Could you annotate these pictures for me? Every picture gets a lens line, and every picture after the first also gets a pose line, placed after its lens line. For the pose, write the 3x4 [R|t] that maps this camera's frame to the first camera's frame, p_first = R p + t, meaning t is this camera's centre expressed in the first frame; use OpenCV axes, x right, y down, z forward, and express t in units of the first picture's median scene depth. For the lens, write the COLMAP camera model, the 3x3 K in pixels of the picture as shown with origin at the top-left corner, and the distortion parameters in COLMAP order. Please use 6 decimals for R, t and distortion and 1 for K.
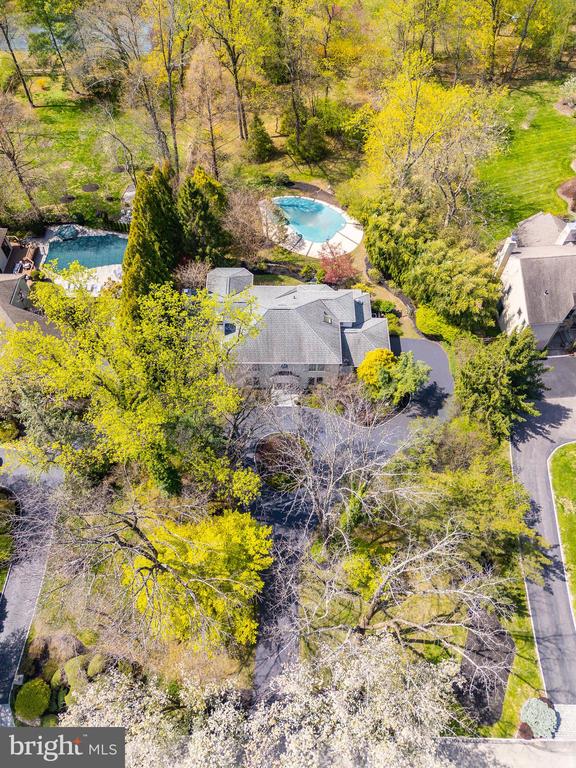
lens RADIAL K [[572.4, 0, 288.0], [0, 572.4, 384.0], [0, 0, 1]] dist [0.034189, -0.001999]
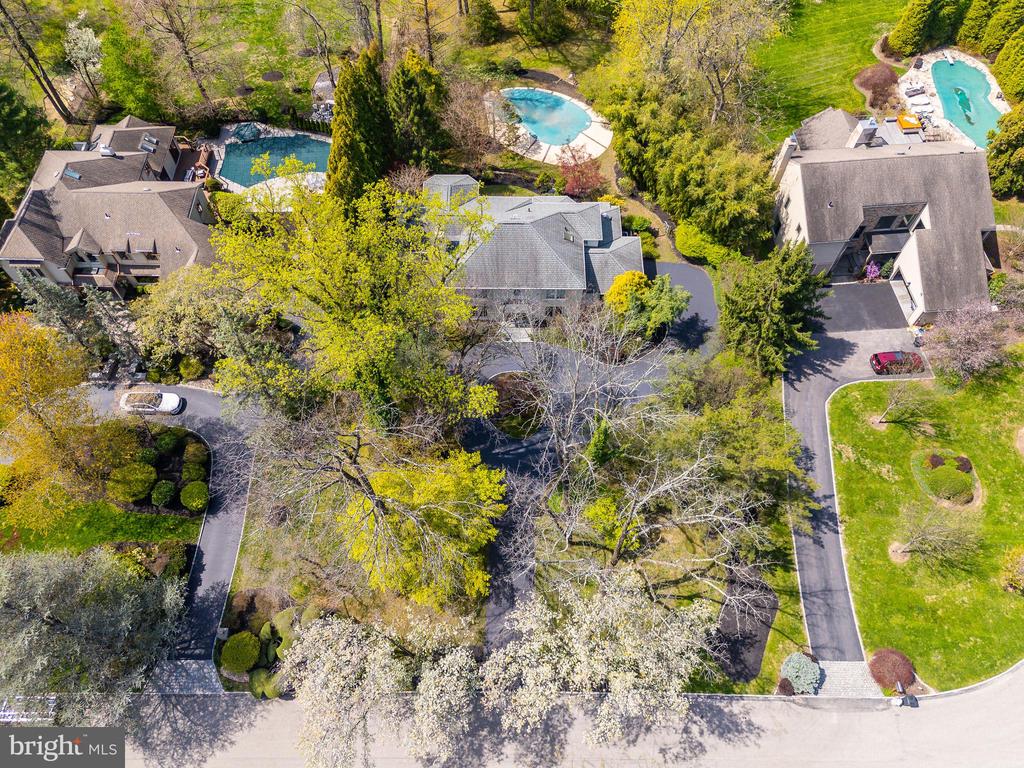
lens RADIAL K [[763.1, 0, 512.0], [0, 763.1, 384.0], [0, 0, 1]] dist [0.034189, -0.001999]
pose [[0.999996, 0.002839, 0.000939, -0.014674], [-0.002881, 0.998864, 0.047559, 0.050128], [-0.000803, -0.047561, 0.998868, -0.126532]]
